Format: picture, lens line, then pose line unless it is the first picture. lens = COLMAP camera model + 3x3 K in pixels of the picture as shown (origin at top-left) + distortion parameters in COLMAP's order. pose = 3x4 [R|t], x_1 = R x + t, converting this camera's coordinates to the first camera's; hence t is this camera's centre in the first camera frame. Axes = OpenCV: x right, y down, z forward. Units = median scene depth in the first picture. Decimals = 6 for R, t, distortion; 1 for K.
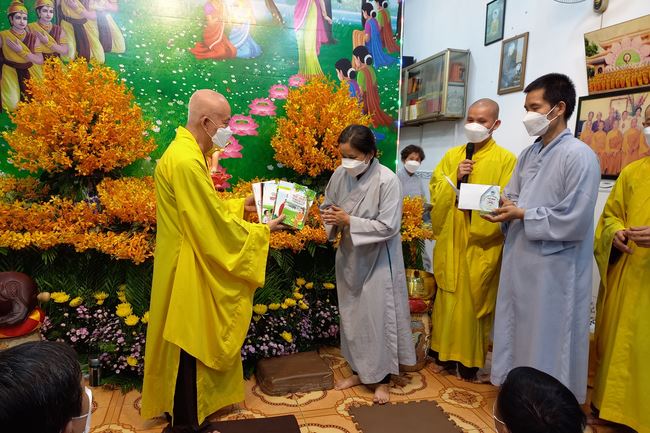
lens RADIAL K [[478.4, 0, 324.1], [0, 478.4, 231.9], [0, 0, 1]] dist [0.058292, -0.048904]
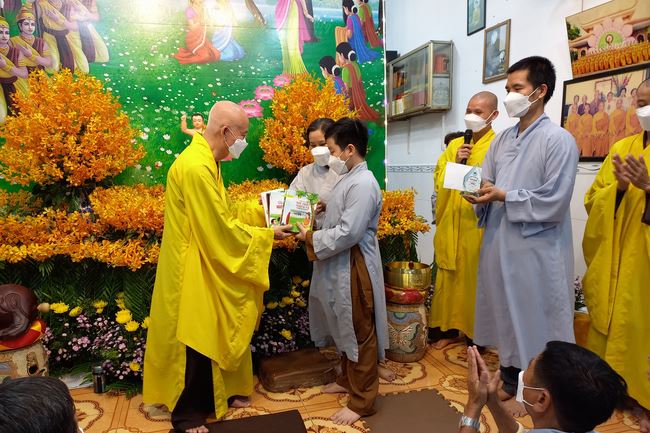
lens RADIAL K [[478.4, 0, 318.1], [0, 478.4, 239.6], [0, 0, 1]] dist [0.058292, -0.048904]
pose [[0.998495, -0.054844, 0.000487, 0.000062], [0.054833, 0.998412, 0.012941, 0.008127], [-0.001196, -0.012895, 0.999916, -0.006798]]
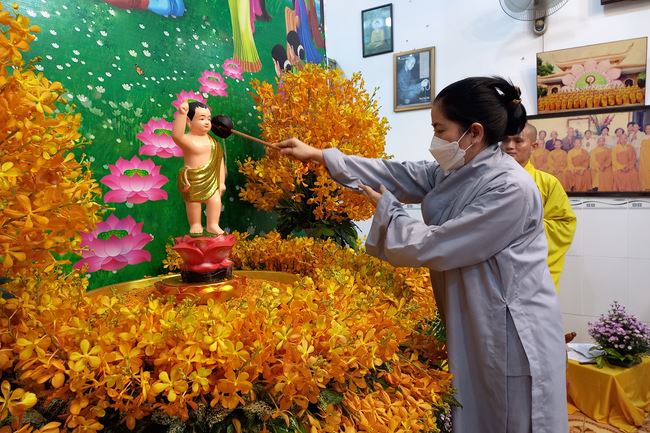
lens RADIAL K [[478.4, 0, 320.7], [0, 478.4, 215.3], [0, 0, 1]] dist [0.058292, -0.048904]
pose [[0.737241, -0.090126, 0.669592, -0.468083], [0.144723, 0.989125, -0.026210, -0.115621], [-0.659948, 0.116228, 0.742267, 0.581580]]
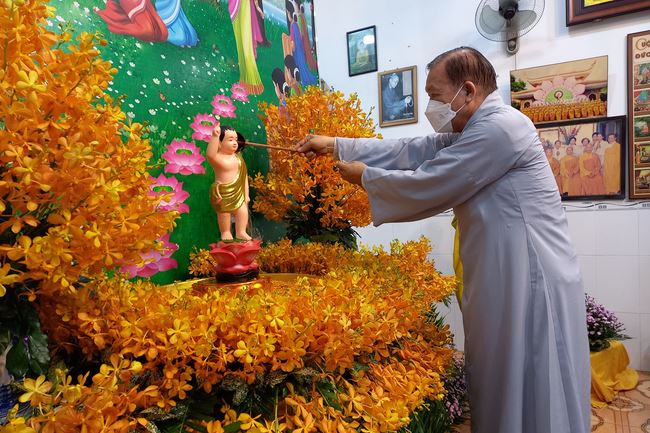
lens RADIAL K [[478.4, 0, 319.9], [0, 478.4, 232.0], [0, 0, 1]] dist [0.058292, -0.048904]
pose [[0.702883, -0.115899, 0.701800, -0.548593], [0.175613, 0.984369, -0.013320, -0.111456], [-0.689286, 0.132607, 0.712250, 0.557038]]
